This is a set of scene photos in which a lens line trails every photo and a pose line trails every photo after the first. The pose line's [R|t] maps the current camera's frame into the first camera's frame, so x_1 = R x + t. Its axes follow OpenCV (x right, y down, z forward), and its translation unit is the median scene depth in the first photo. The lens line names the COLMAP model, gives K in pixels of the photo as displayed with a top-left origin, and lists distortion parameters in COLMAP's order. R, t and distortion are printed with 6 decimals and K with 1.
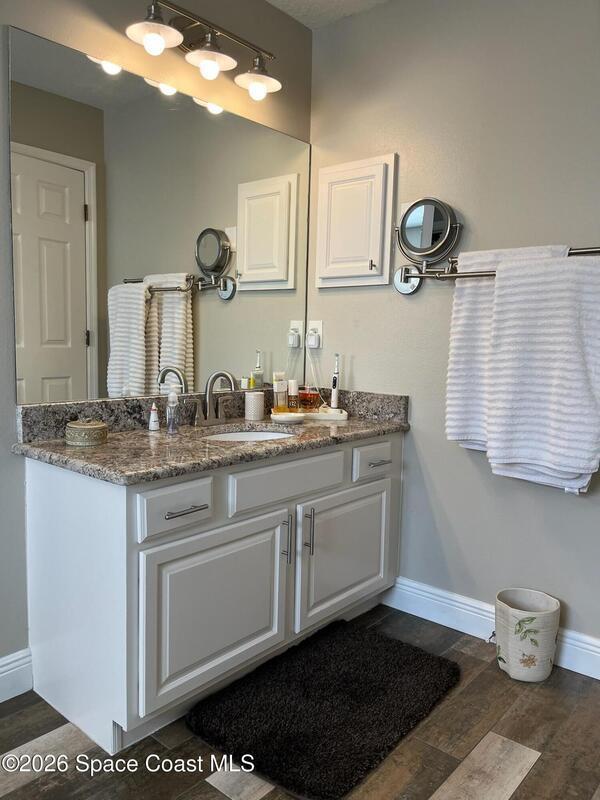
lens RADIAL K [[606.5, 0, 302.6], [0, 606.5, 401.9], [0, 0, 1]] dist [0.058398, -0.055165]
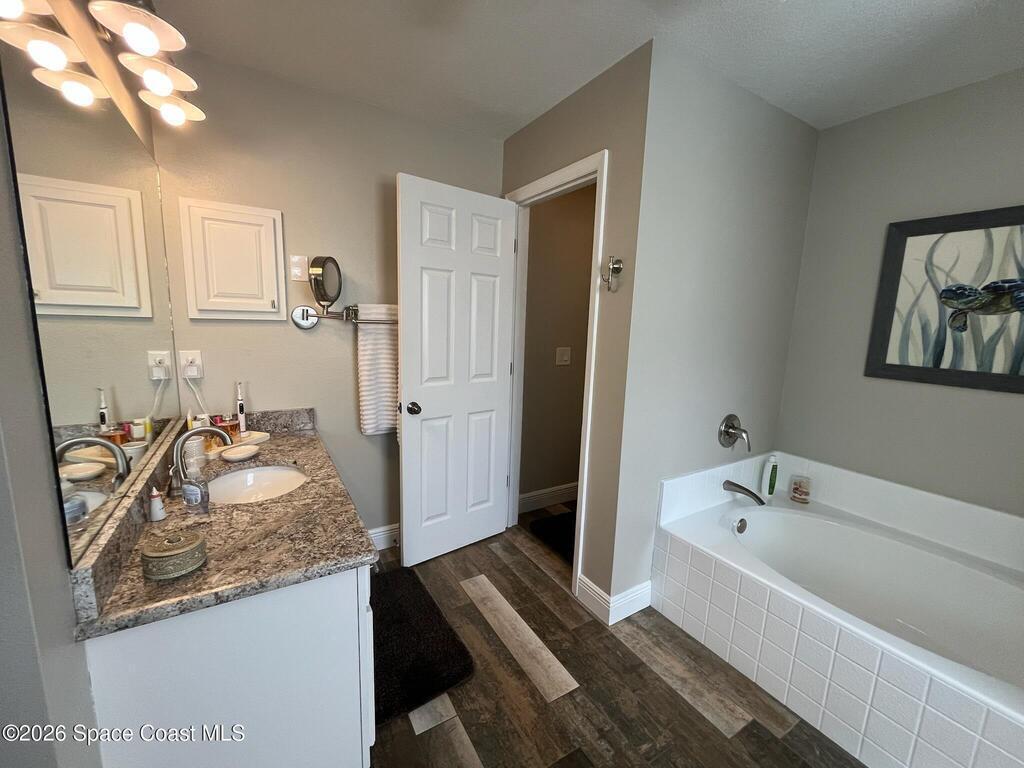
lens RADIAL K [[414.6, 0, 509.7], [0, 414.6, 385.0], [0, 0, 1]] dist [-0.004678, 0.000247]
pose [[0.317596, -0.160616, 0.934524, -0.509787], [0.074656, 0.986726, 0.144216, -0.153309], [-0.945282, 0.023965, 0.325372, 0.319895]]
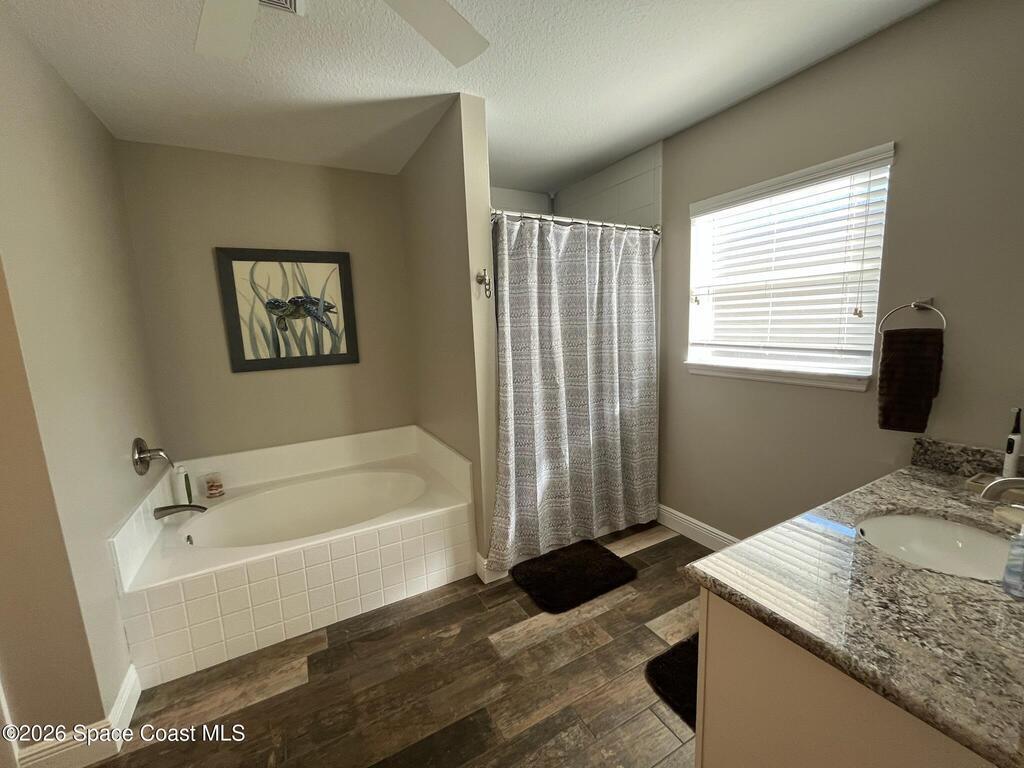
lens RADIAL K [[414.6, 0, 509.8], [0, 414.6, 385.2], [0, 0, 1]] dist [-0.004678, 0.000247]
pose [[-0.933204, -0.038434, 0.357286, -0.488984], [0.059113, 0.964300, 0.258131, -0.189186], [-0.354451, 0.262009, -0.897617, 0.594401]]
